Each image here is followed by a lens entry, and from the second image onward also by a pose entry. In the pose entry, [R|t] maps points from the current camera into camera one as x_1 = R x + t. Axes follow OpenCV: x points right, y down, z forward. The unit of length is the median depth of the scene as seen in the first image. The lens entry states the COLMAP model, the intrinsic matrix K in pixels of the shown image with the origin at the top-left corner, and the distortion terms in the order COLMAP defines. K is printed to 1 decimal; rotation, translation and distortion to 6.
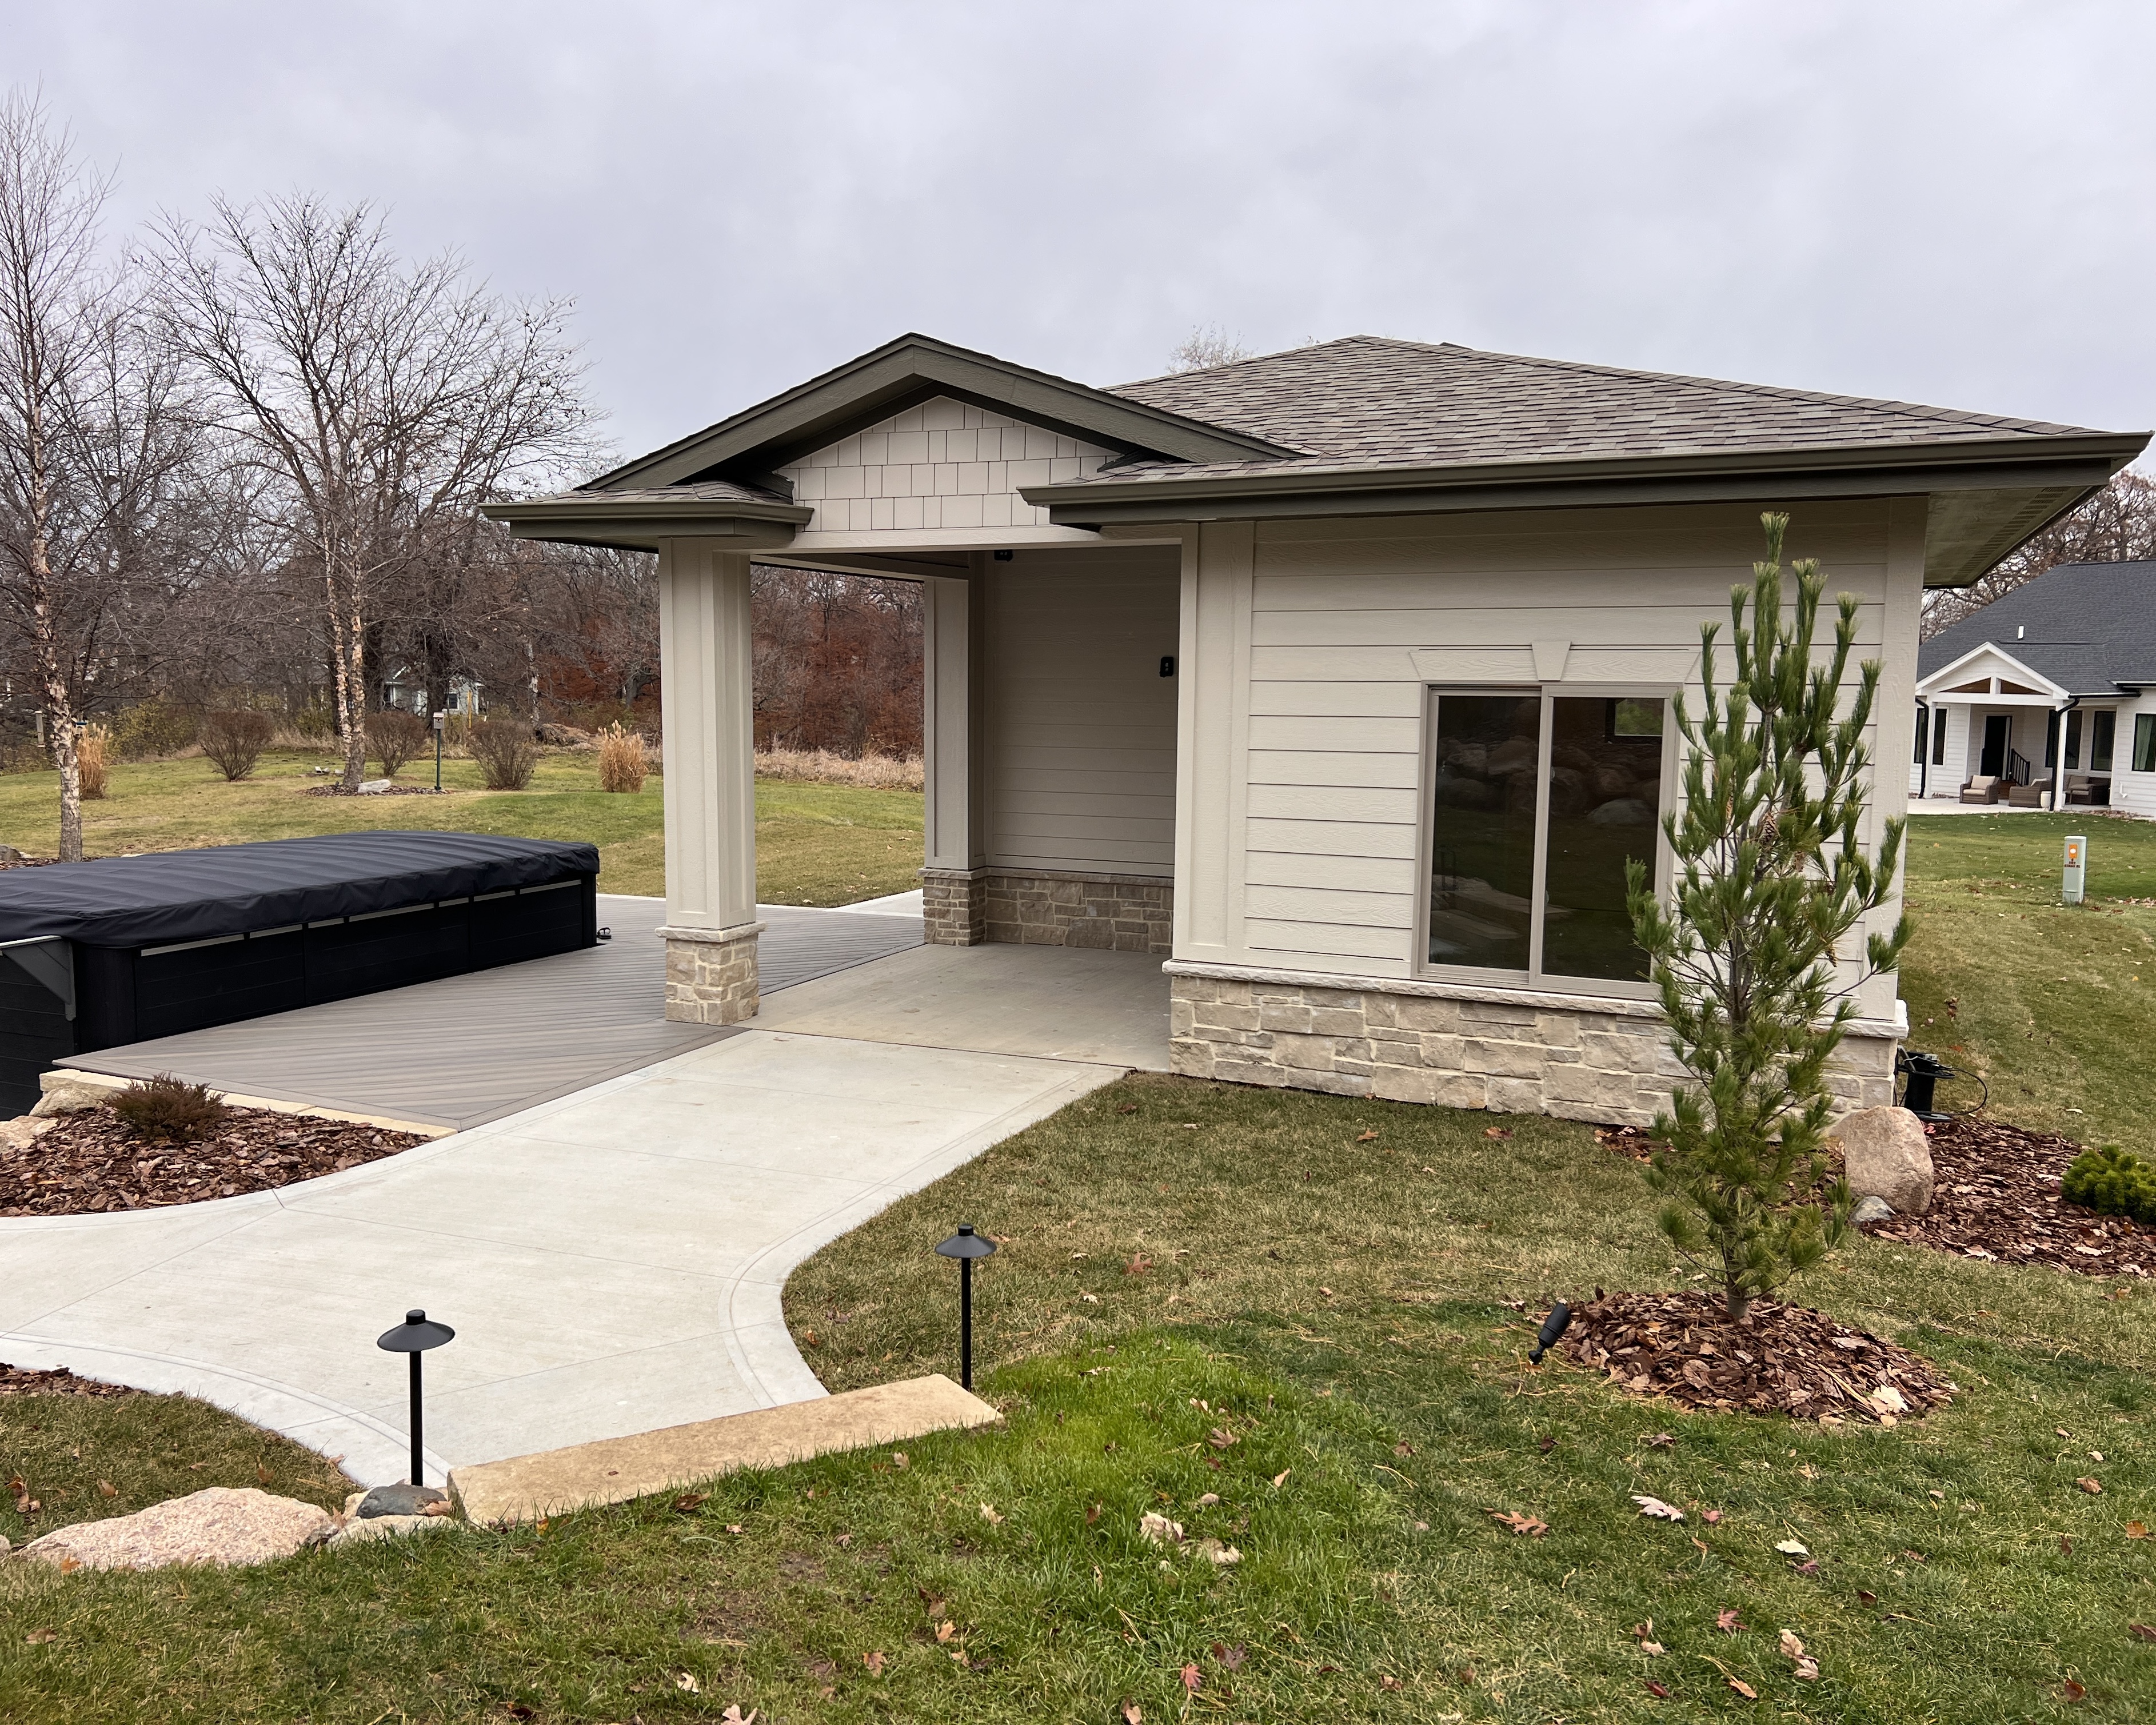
lens RADIAL K [[1756.4, 0, 1072.7], [0, 1756.4, 844.3], [0, 0, 1]] dist [0.057688, -0.049661]
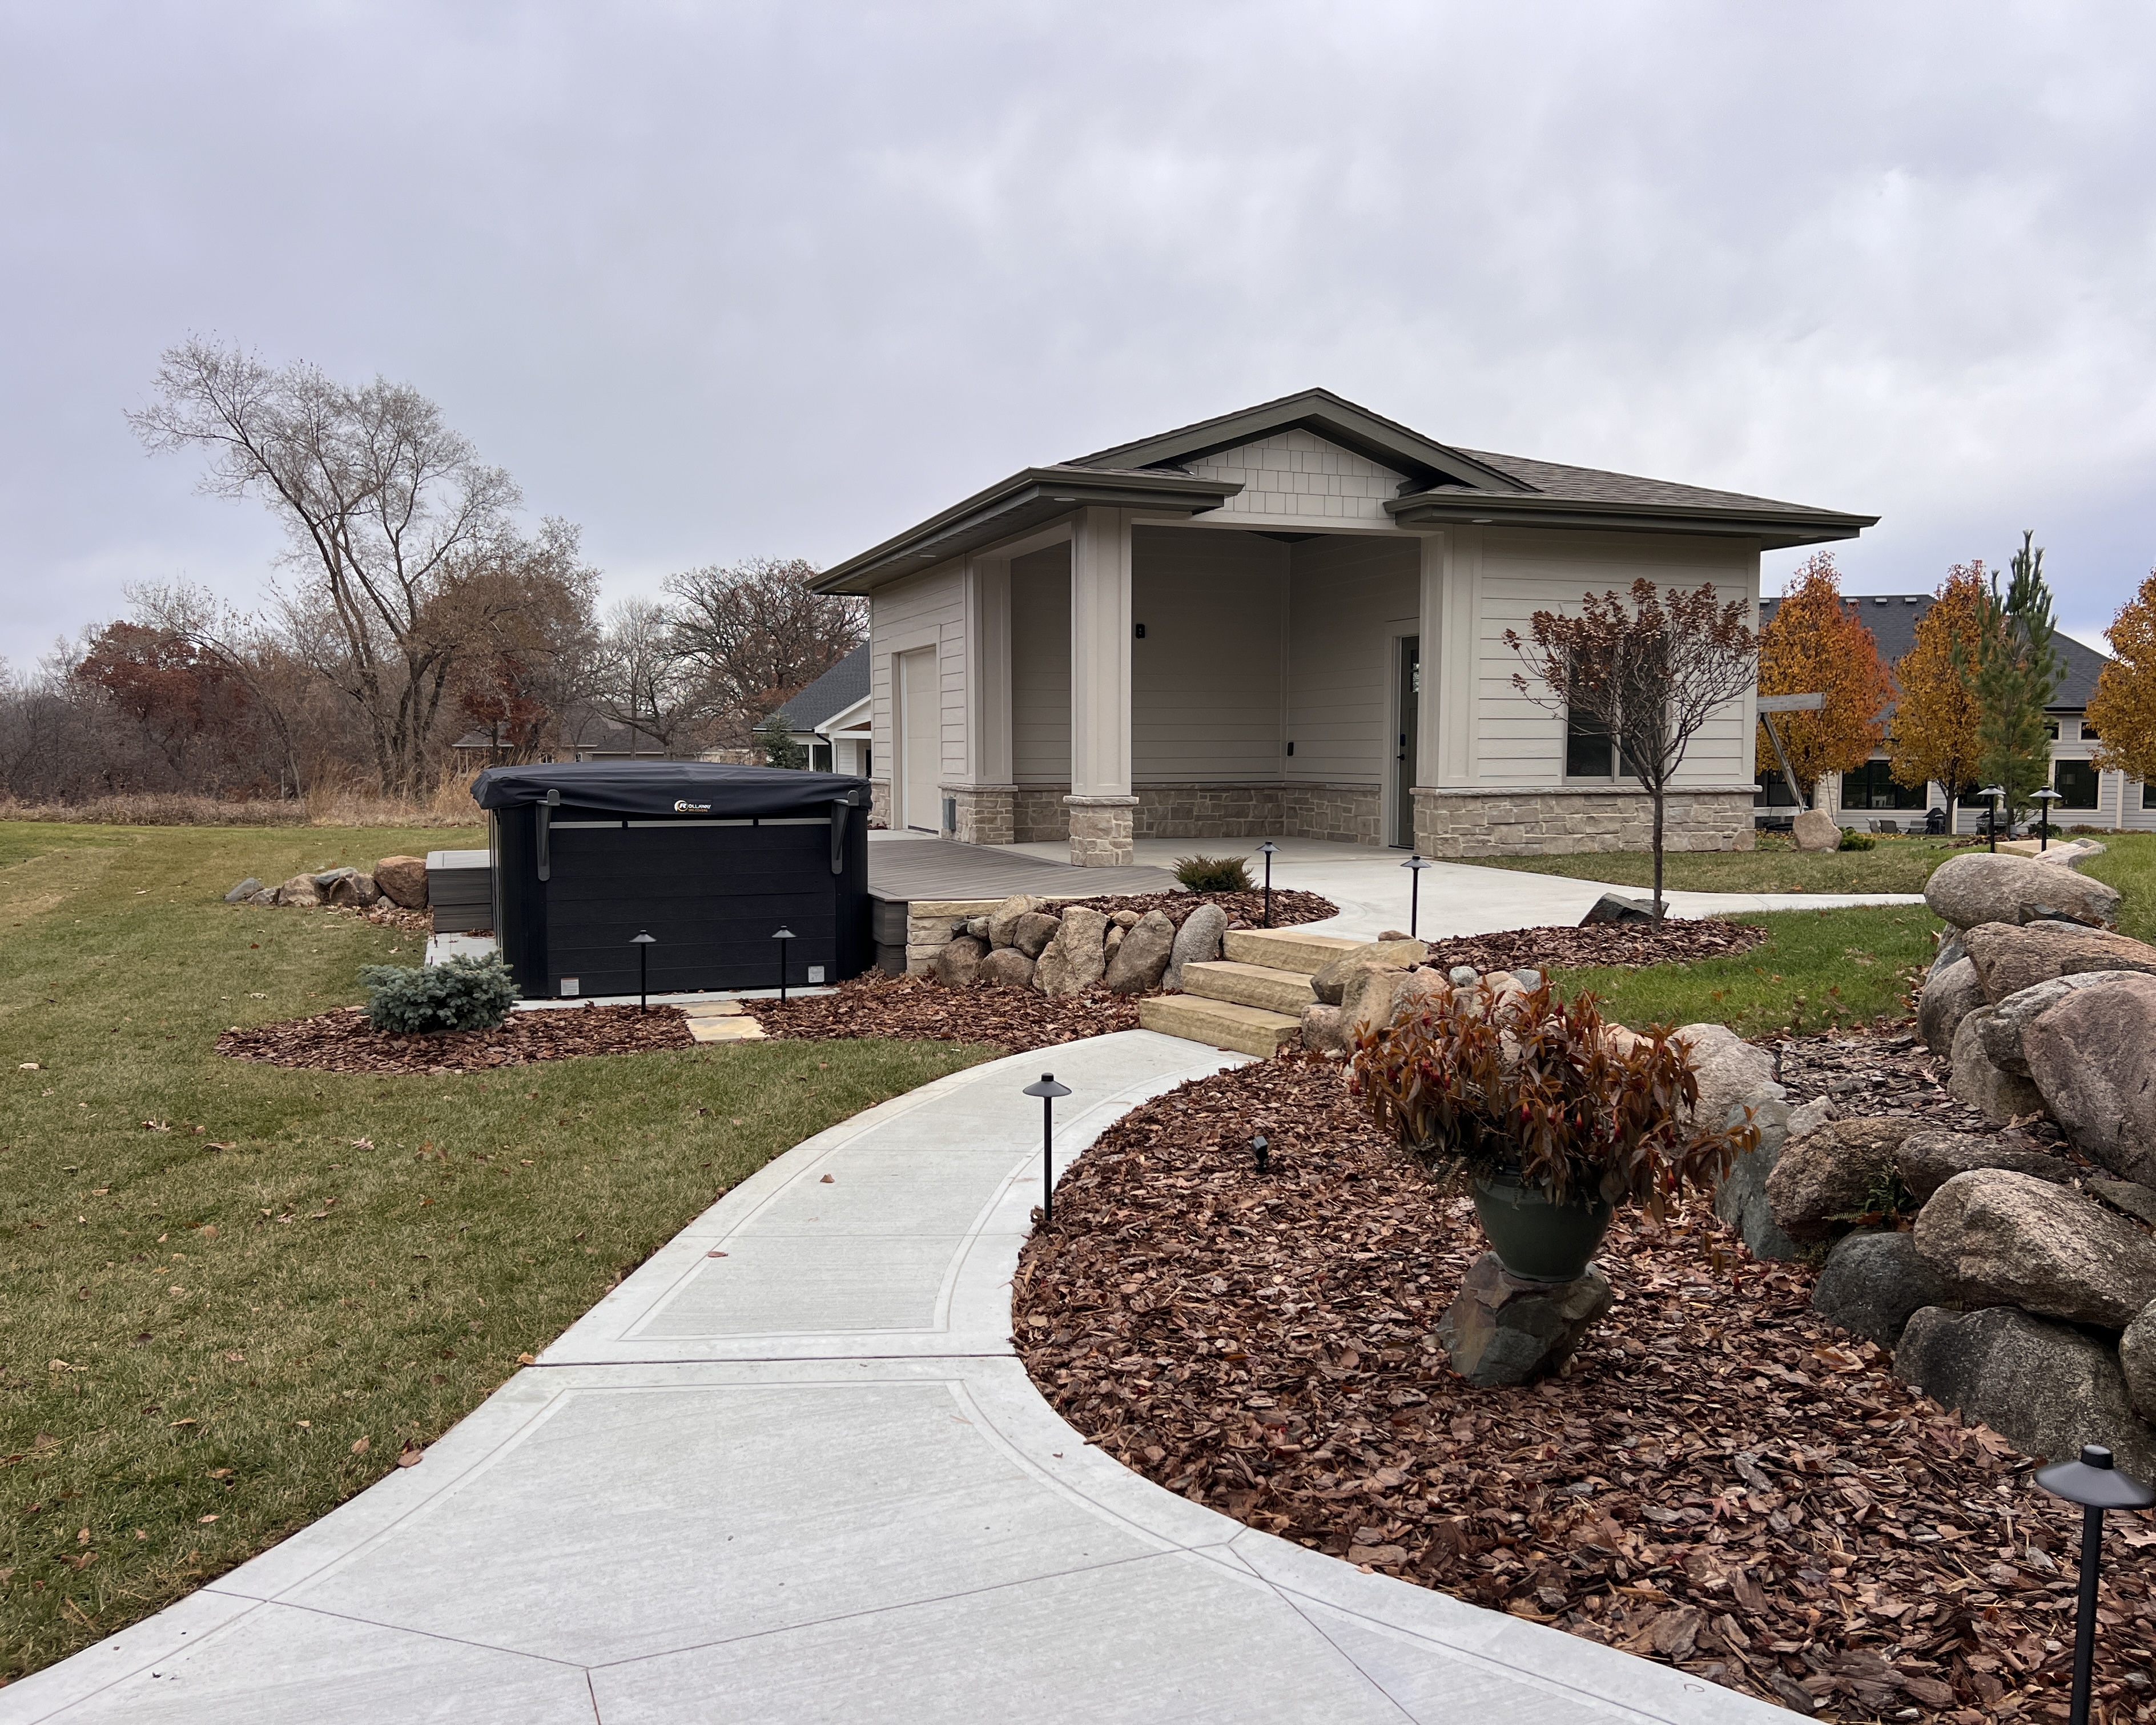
lens RADIAL K [[1756.5, 0, 1079.5], [0, 1756.5, 870.1], [0, 0, 1]] dist [0.057688, -0.049661]
pose [[0.700176, -0.055686, 0.711795, -1.410468], [0.078934, 0.996880, 0.000344, 0.120338], [-0.709594, 0.055944, 0.702387, 0.084005]]
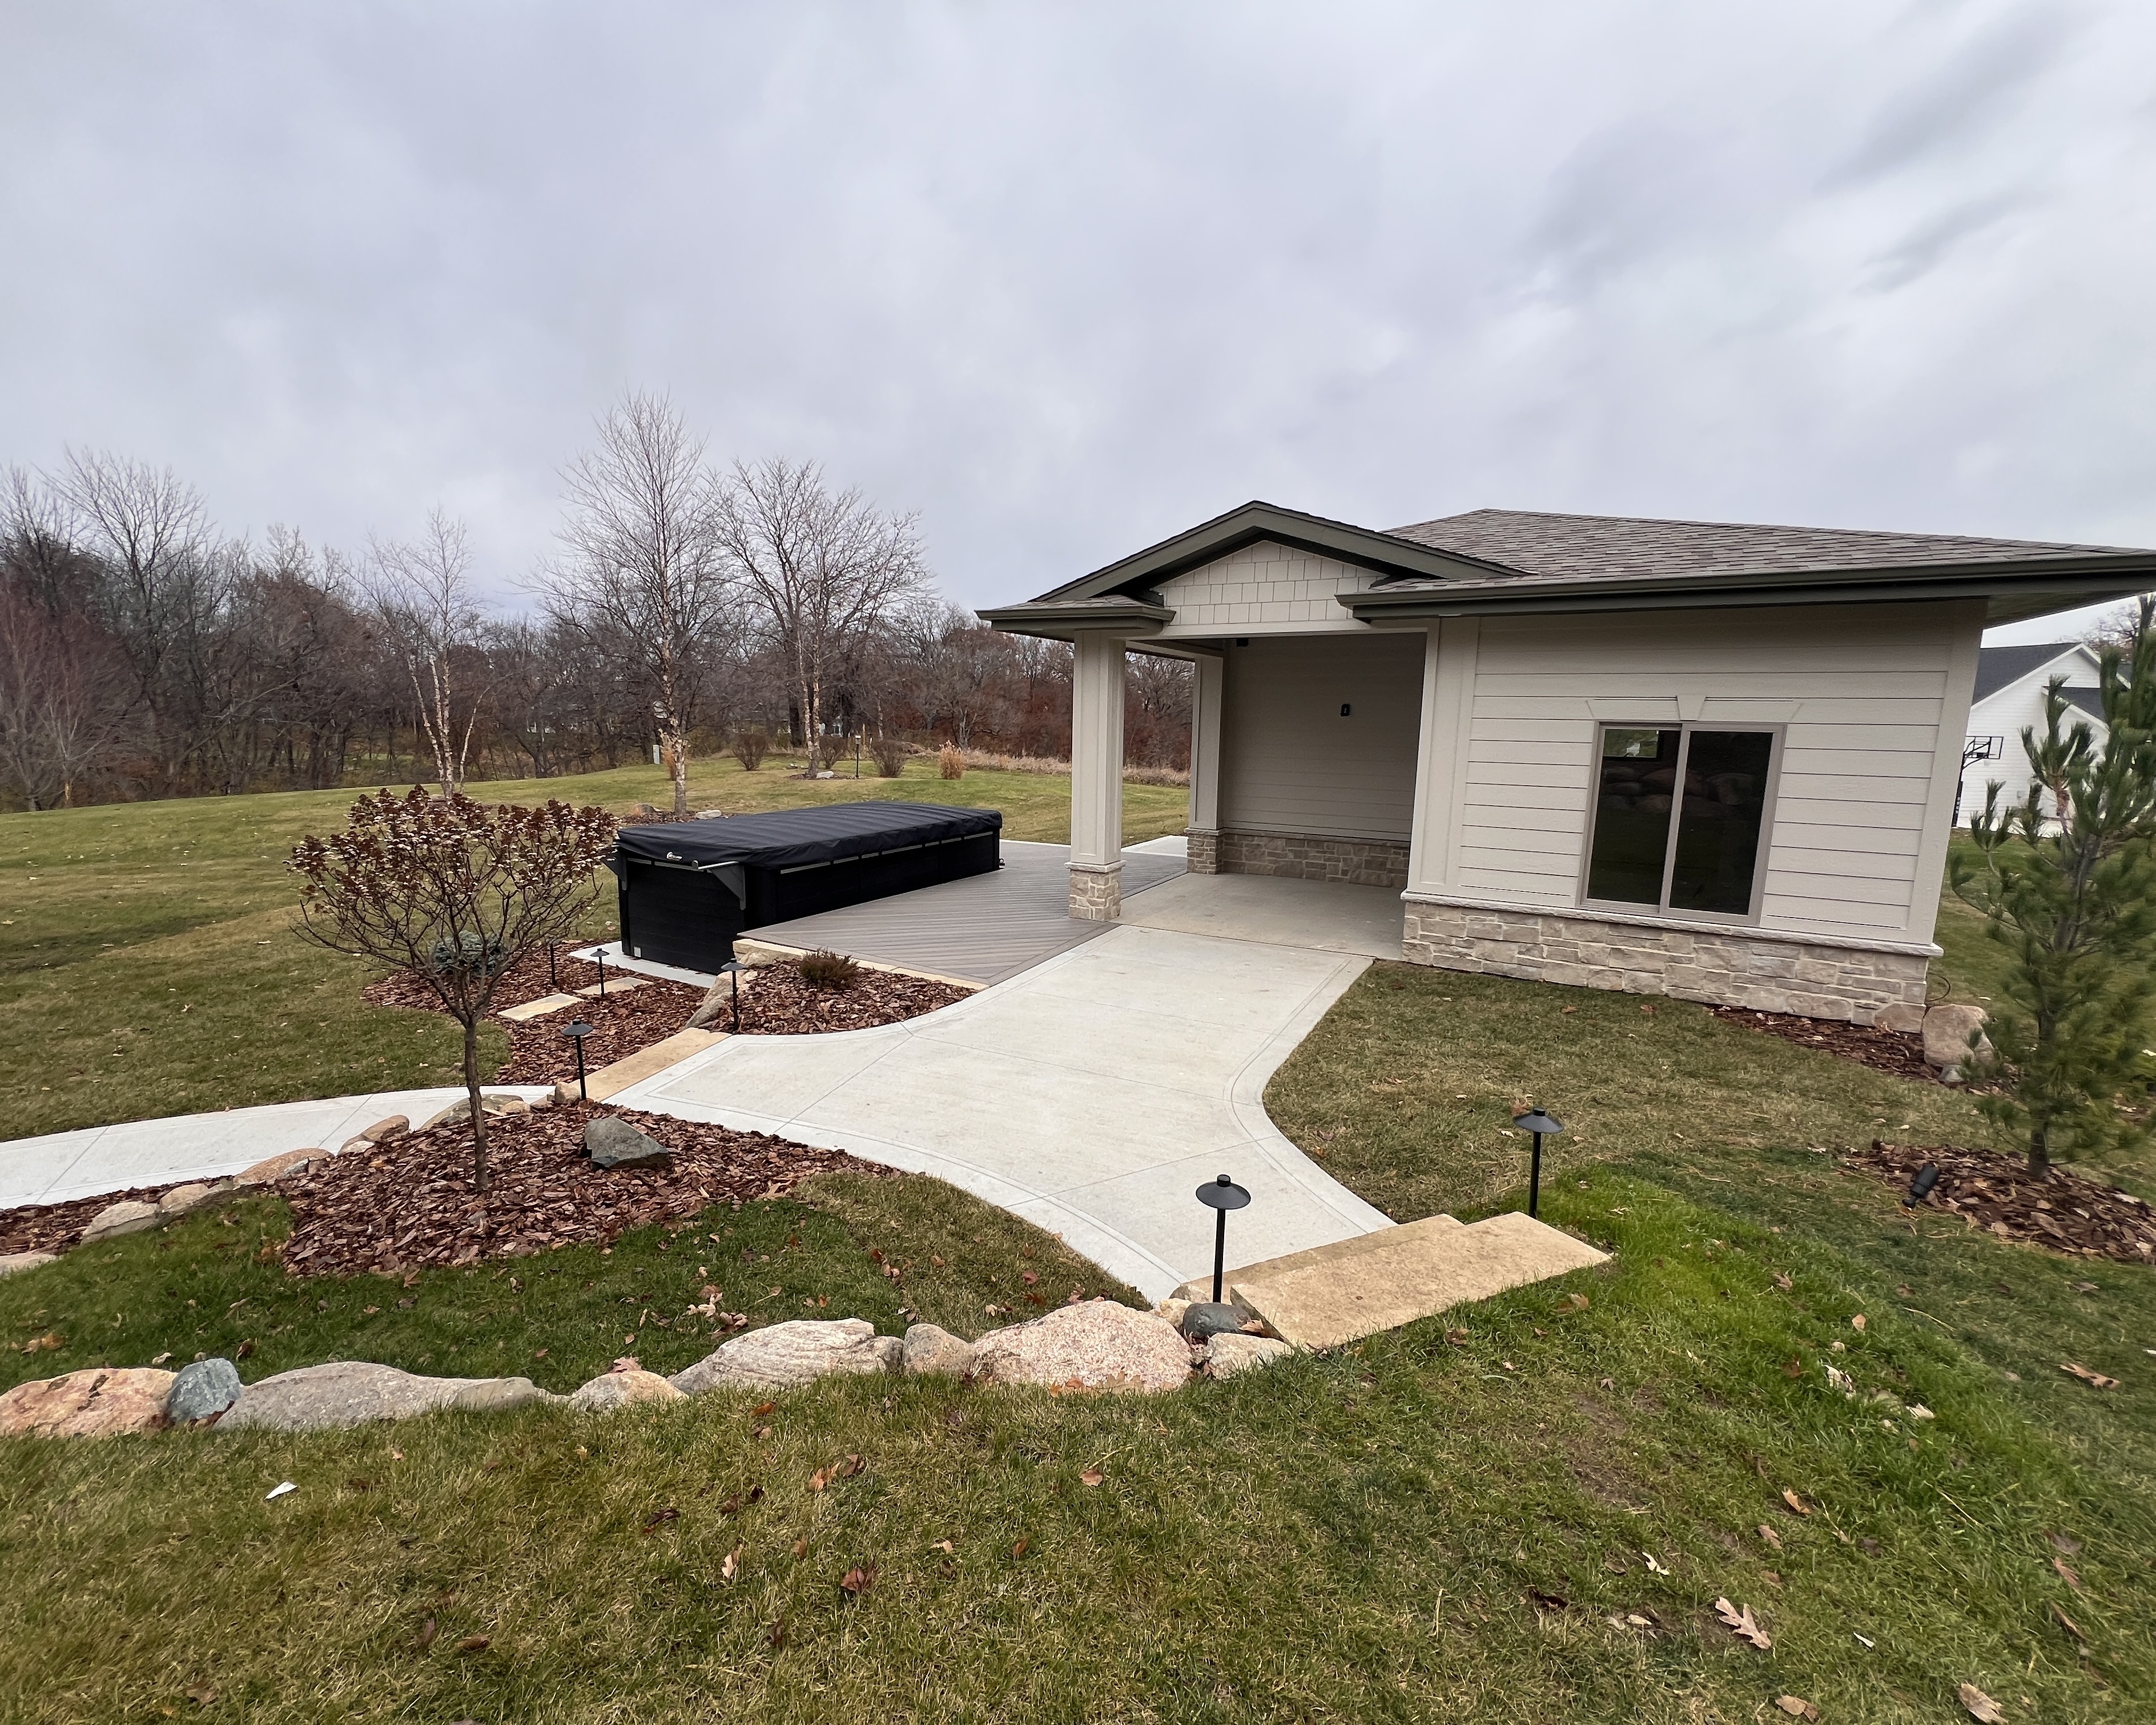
lens RADIAL K [[928.7, 0, 1076.9], [0, 928.7, 853.6], [0, 0, 1]] dist [-0.002682, 0.000075]
pose [[0.997340, 0.019146, -0.070331, -0.193313], [-0.015694, 0.998660, 0.049322, -0.006797], [0.071181, -0.048087, 0.996304, 0.133287]]
